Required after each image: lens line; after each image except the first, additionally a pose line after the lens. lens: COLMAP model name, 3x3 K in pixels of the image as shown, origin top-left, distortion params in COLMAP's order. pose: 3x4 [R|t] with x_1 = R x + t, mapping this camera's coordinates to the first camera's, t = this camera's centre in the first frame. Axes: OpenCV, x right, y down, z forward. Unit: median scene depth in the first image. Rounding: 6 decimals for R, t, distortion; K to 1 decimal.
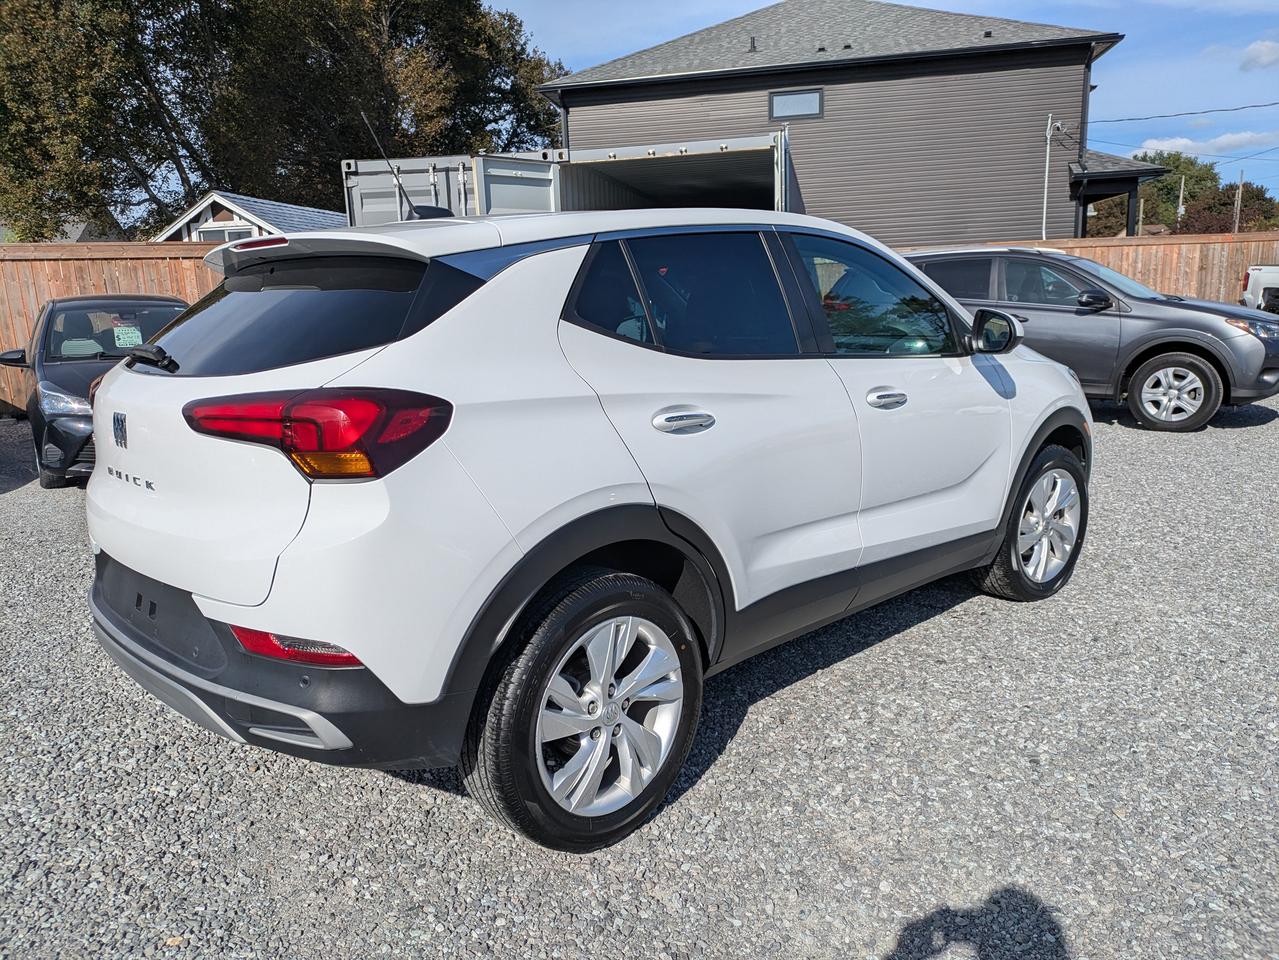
lens RADIAL K [[958.1, 0, 639.5], [0, 958.1, 480.0], [0, 0, 1]] dist [0.031230, 0.001009]
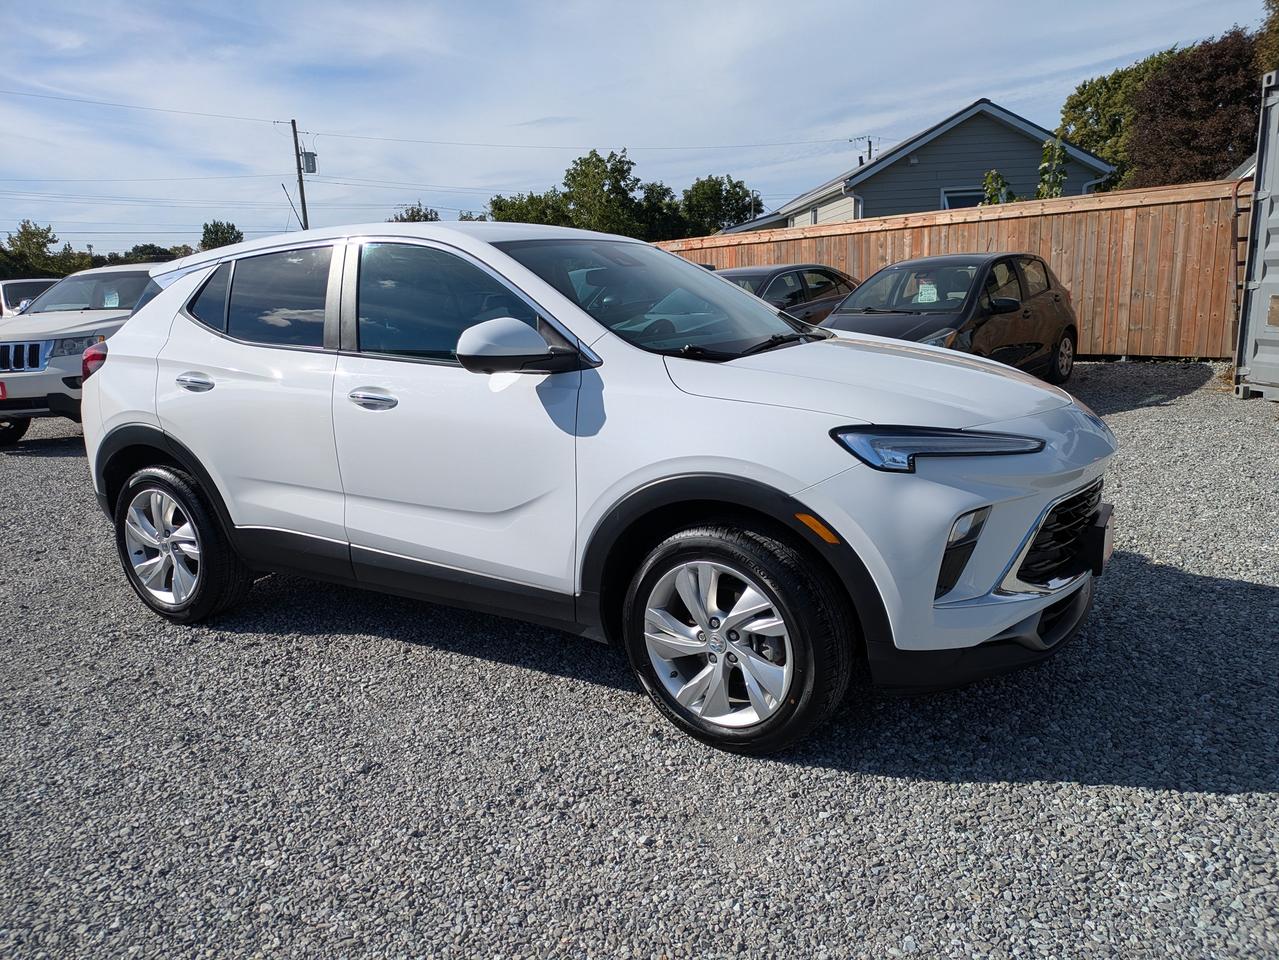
lens RADIAL K [[968.7, 0, 618.6], [0, 968.7, 478.2], [0, 0, 1]] dist [0.053990, -0.022166]
pose [[0.246001, 0.212536, -0.945681, 0.425169], [-0.152240, 0.972026, 0.178854, -0.073100], [0.957239, 0.099973, 0.271476, 0.307103]]
